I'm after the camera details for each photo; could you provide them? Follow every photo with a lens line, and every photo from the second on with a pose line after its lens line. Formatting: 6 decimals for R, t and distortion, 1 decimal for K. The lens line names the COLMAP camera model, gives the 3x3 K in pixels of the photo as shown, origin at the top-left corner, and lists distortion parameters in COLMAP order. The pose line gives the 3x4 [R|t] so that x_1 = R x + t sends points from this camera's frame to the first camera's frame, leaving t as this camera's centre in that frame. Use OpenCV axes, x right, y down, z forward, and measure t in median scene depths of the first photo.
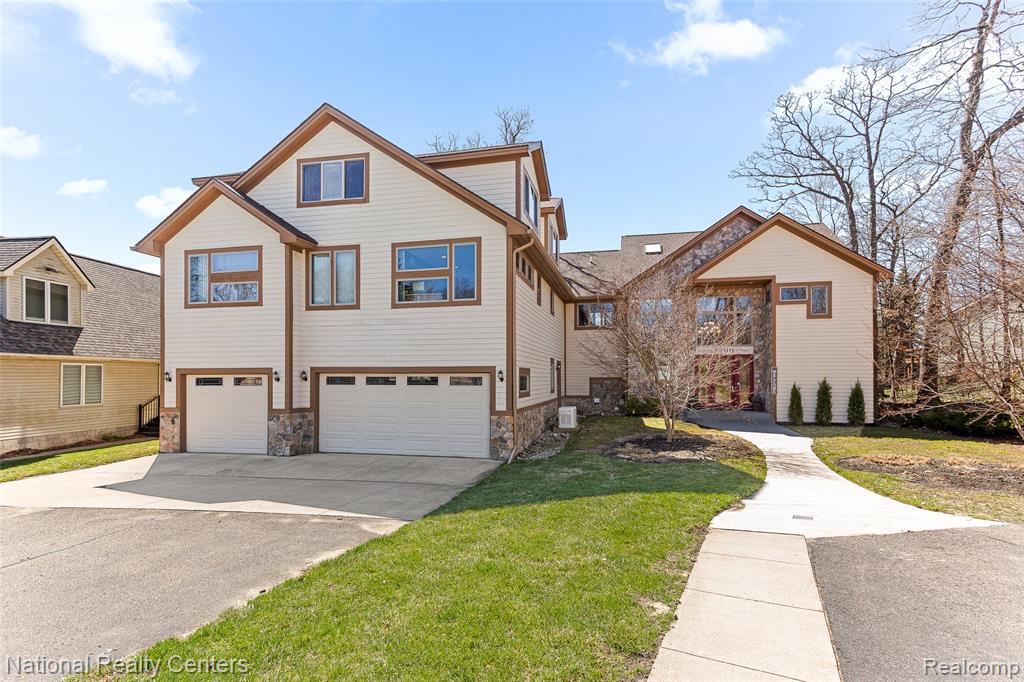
lens RADIAL K [[507.9, 0, 512.0], [0, 507.9, 366.2], [0, 0, 1]] dist [0.026926, 0.006198]
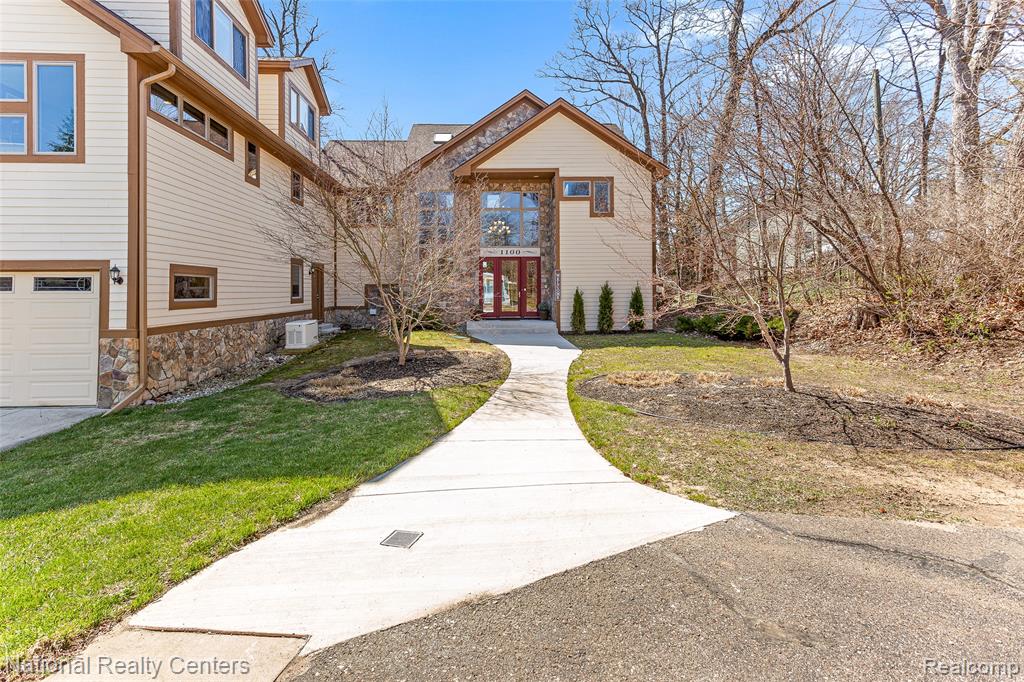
lens RADIAL K [[507.9, 0, 498.6], [0, 507.9, 272.8], [0, 0, 1]] dist [0.026926, 0.006198]
pose [[0.965986, 0.001102, 0.258592, 0.201746], [0.002326, 0.999913, -0.012948, 0.019306], [-0.258584, 0.013109, 0.965900, 0.187272]]
